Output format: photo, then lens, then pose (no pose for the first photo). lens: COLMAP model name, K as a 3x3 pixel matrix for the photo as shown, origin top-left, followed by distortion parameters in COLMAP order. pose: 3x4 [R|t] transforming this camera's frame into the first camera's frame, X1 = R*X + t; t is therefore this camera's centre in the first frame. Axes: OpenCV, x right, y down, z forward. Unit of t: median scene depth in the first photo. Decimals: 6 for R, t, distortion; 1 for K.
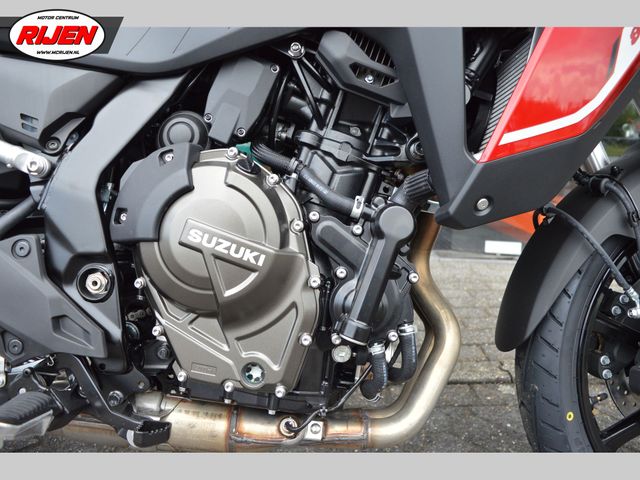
lens RADIAL K [[556.5, 0, 325.4], [0, 556.5, 237.4], [0, 0, 1]] dist [-0.082657, -0.012214]
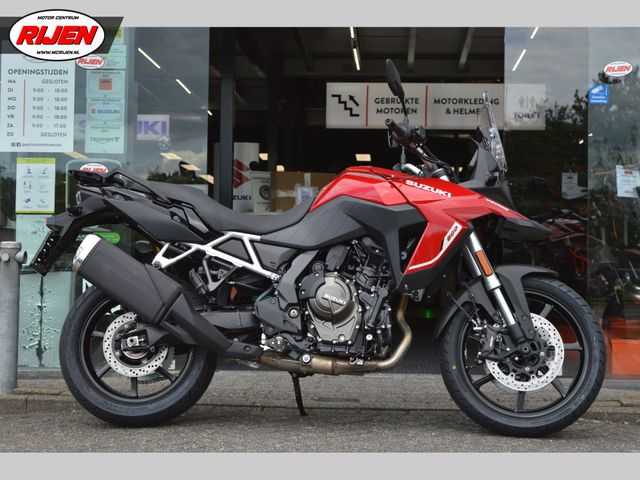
lens RADIAL K [[1341.3, 0, 320.5], [0, 1341.3, 239.6], [0, 0, 1]] dist [0.082929, 0.000000]
pose [[0.996032, -0.010237, -0.088405, 0.459102], [-0.008838, 0.977074, -0.212718, 1.370081], [0.088556, 0.212655, 0.973106, -6.928983]]
